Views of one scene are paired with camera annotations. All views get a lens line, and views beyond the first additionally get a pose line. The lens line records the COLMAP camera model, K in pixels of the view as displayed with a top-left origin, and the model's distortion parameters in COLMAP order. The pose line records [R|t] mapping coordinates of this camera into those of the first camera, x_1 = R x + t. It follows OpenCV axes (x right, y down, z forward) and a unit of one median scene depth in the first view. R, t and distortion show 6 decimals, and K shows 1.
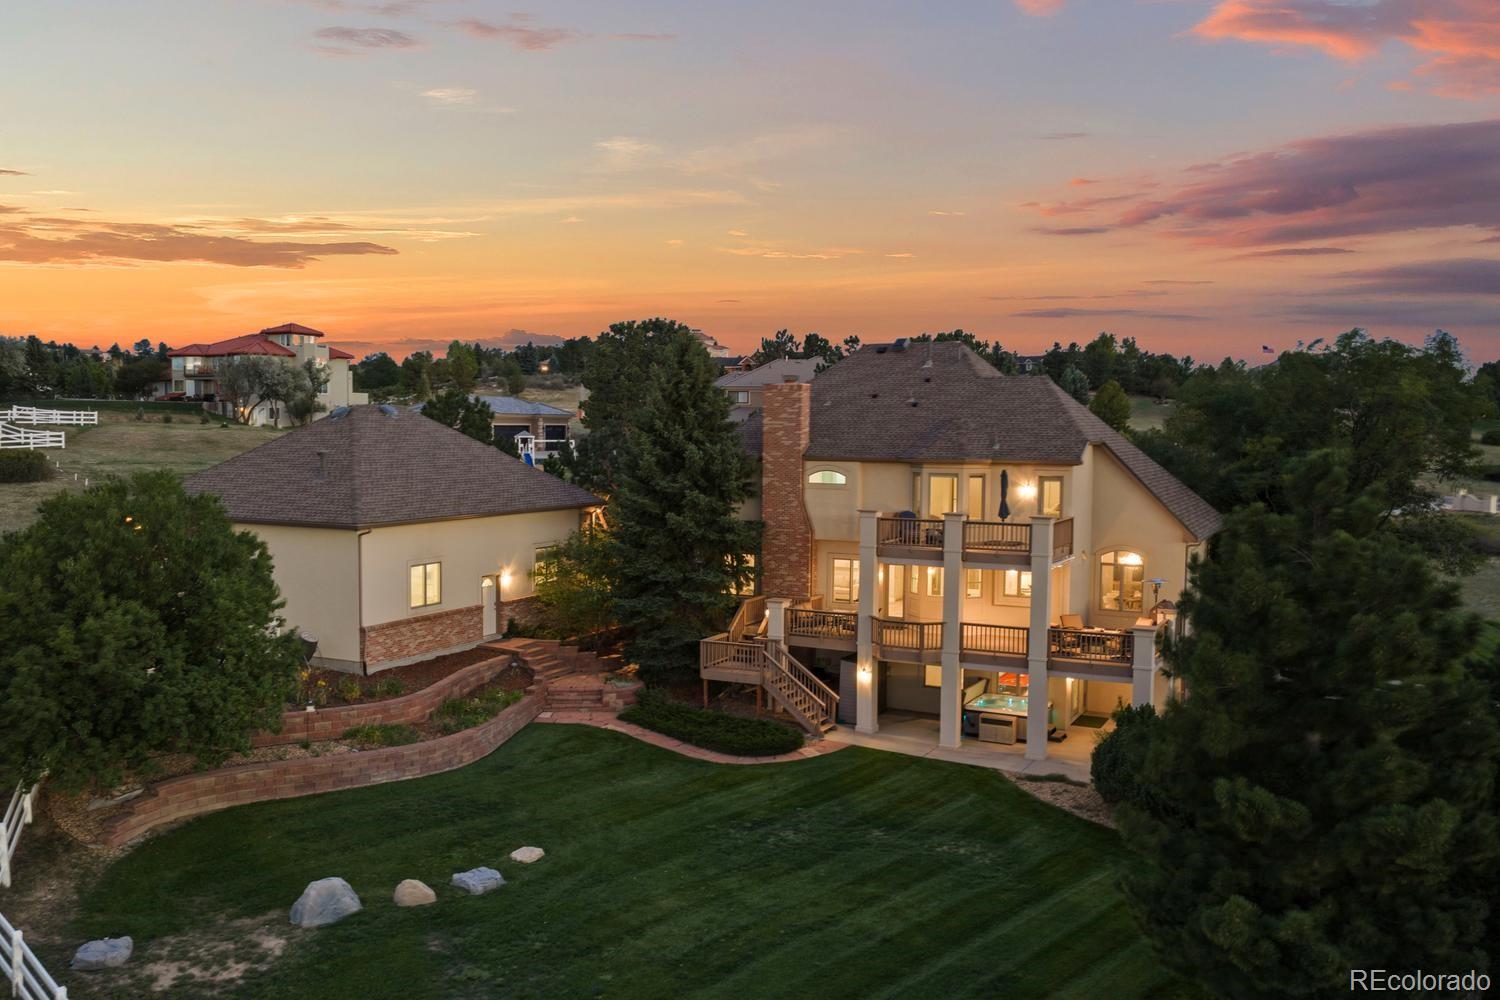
lens RADIAL K [[1267.6, 0, 582.4], [0, 1267.6, 503.5], [0, 0, 1]] dist [-0.005354, -0.004032]
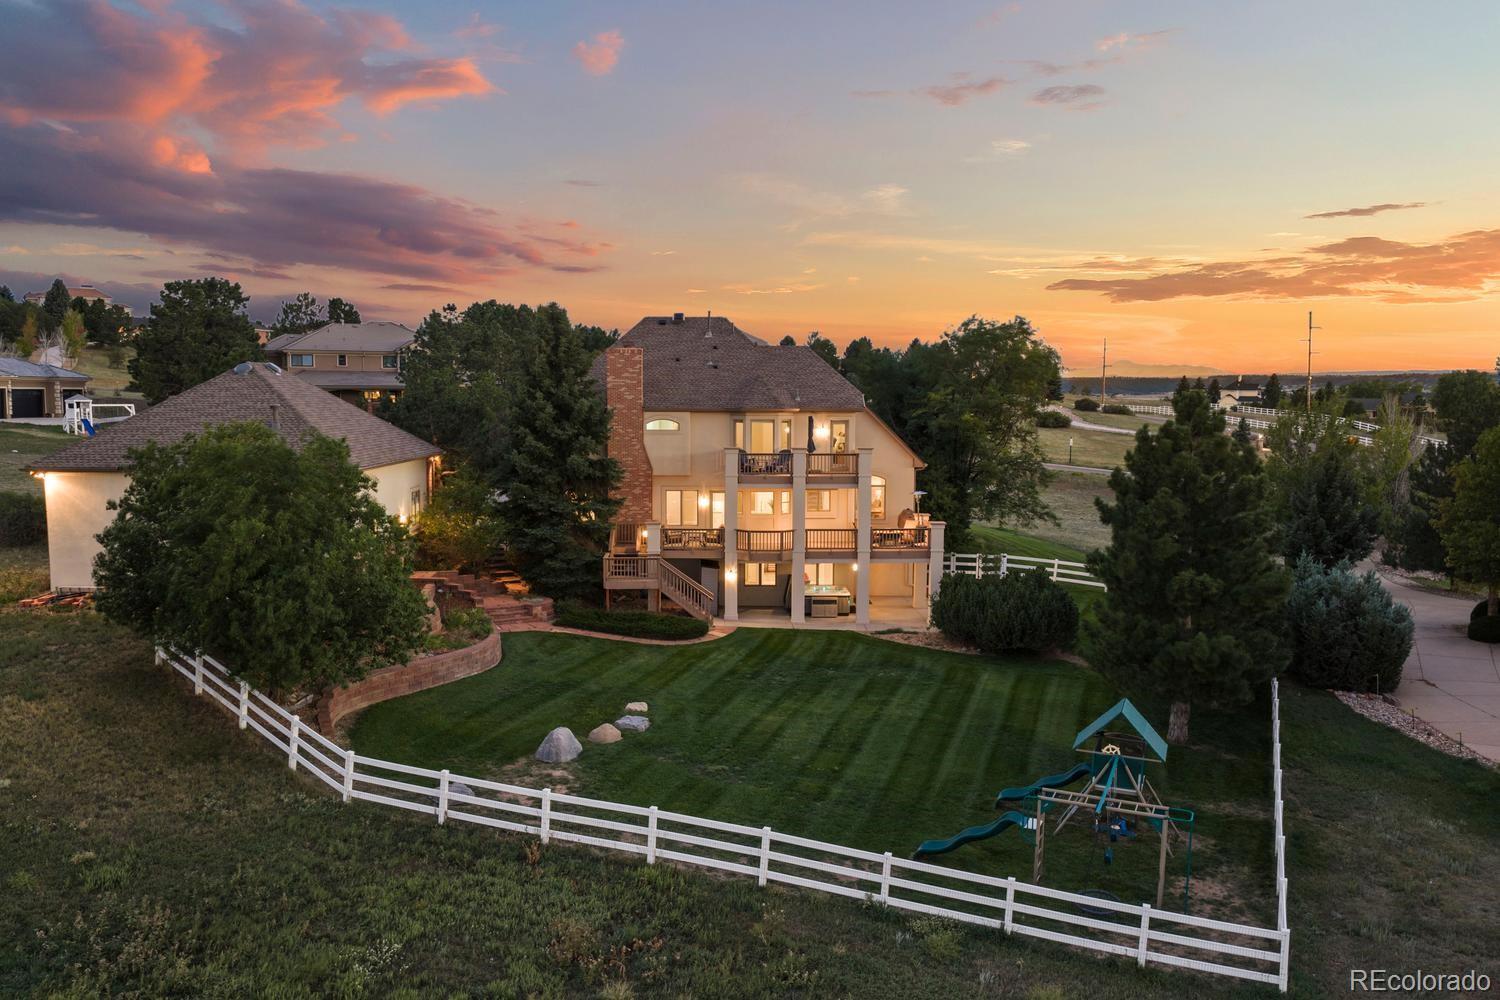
lens RADIAL K [[1218.2, 0, 748.2], [0, 1218.2, 479.9], [0, 0, 1]] dist [0.006011, -0.004384]
pose [[0.879031, -0.032729, 0.475640, -0.338943], [0.027436, 0.999460, 0.018068, 0.015658], [-0.475975, -0.002832, 0.879454, -0.097233]]
